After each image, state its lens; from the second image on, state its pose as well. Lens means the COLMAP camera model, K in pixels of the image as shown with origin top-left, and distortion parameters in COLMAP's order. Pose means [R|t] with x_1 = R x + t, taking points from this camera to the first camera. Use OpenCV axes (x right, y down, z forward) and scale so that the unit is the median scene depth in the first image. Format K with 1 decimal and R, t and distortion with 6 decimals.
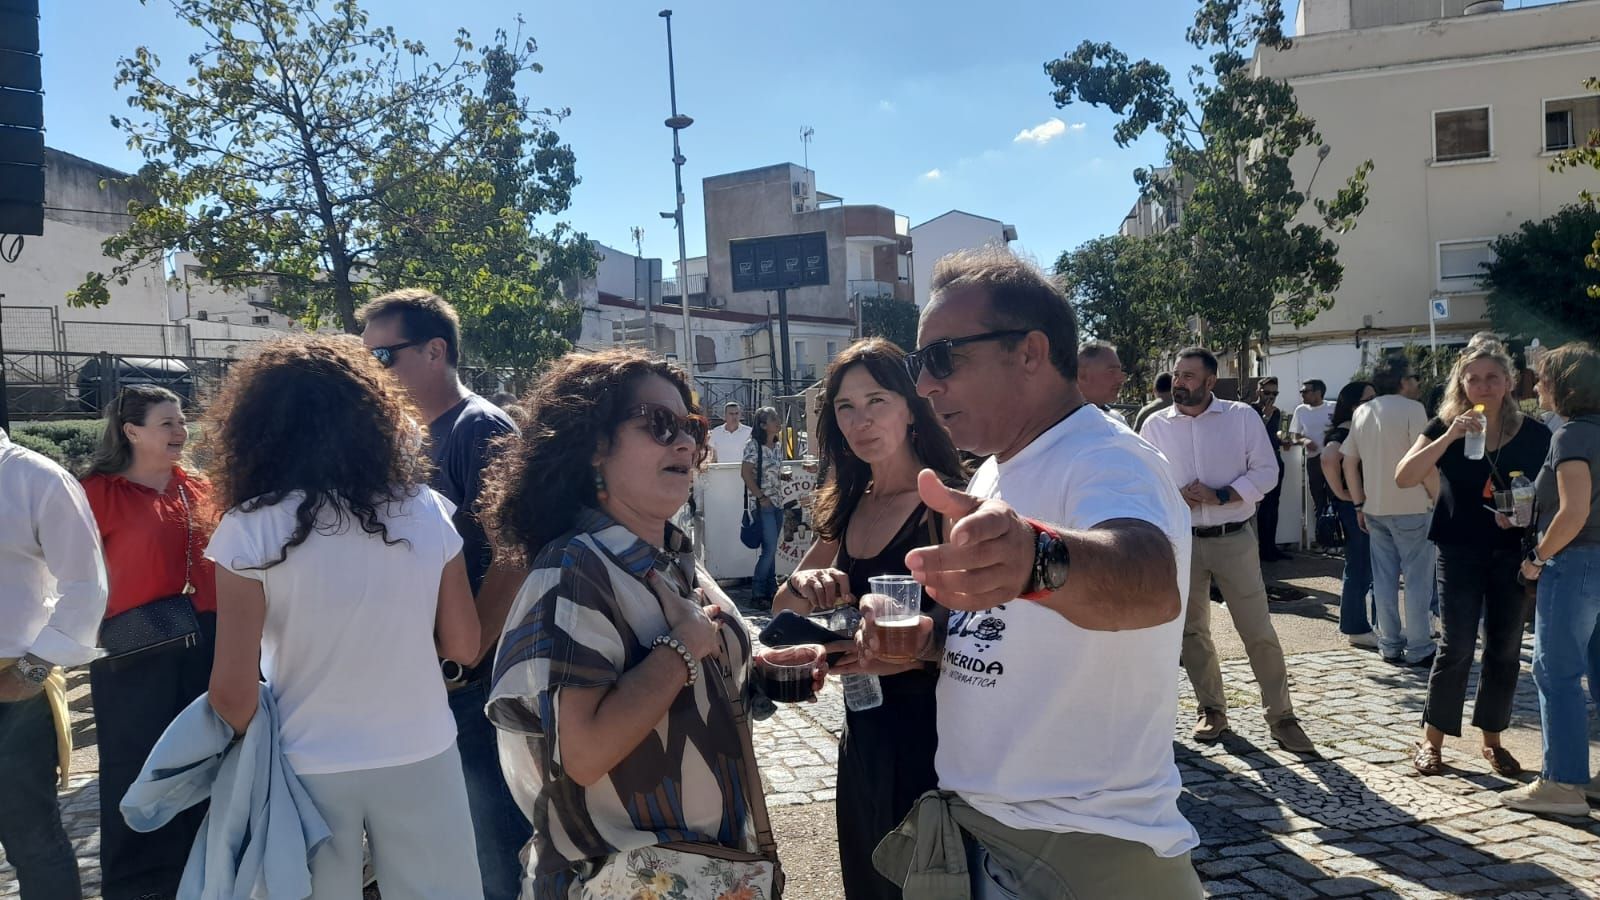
lens RADIAL K [[1100.8, 0, 795.4], [0, 1100.8, 496.4], [0, 0, 1]] dist [0.001478, -0.005199]
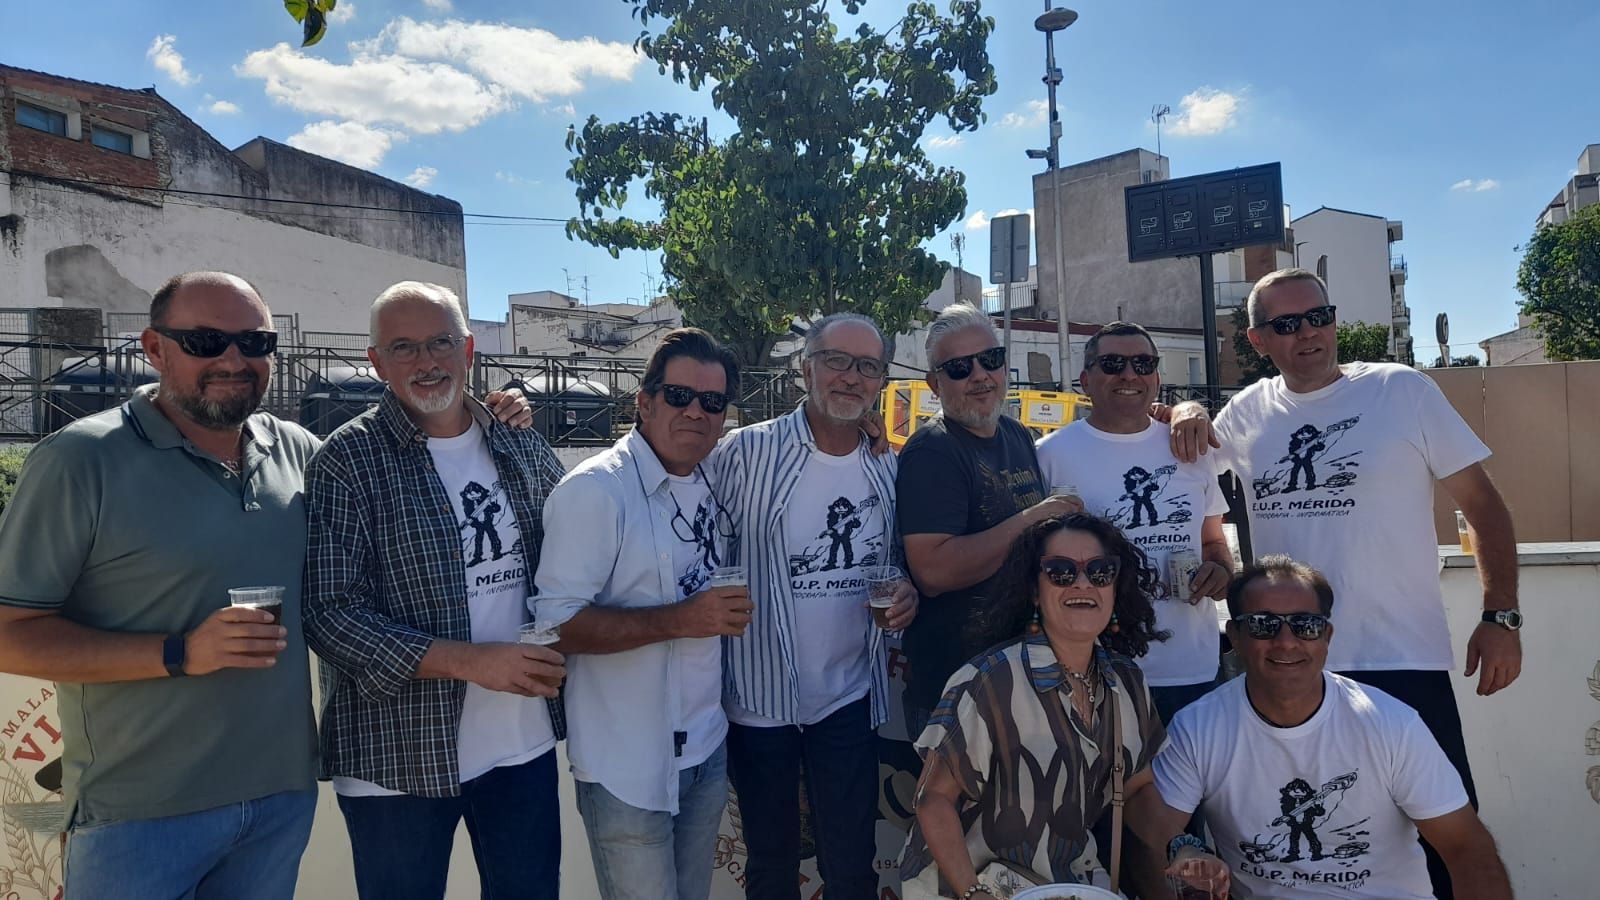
lens RADIAL K [[1100.8, 0, 795.4], [0, 1100.8, 496.4], [0, 0, 1]] dist [0.001478, -0.005199]
pose [[0.963916, 0.010551, -0.265998, -0.033074], [-0.019096, 0.999381, -0.029561, -0.006433], [0.265521, 0.033574, 0.963520, 0.128612]]
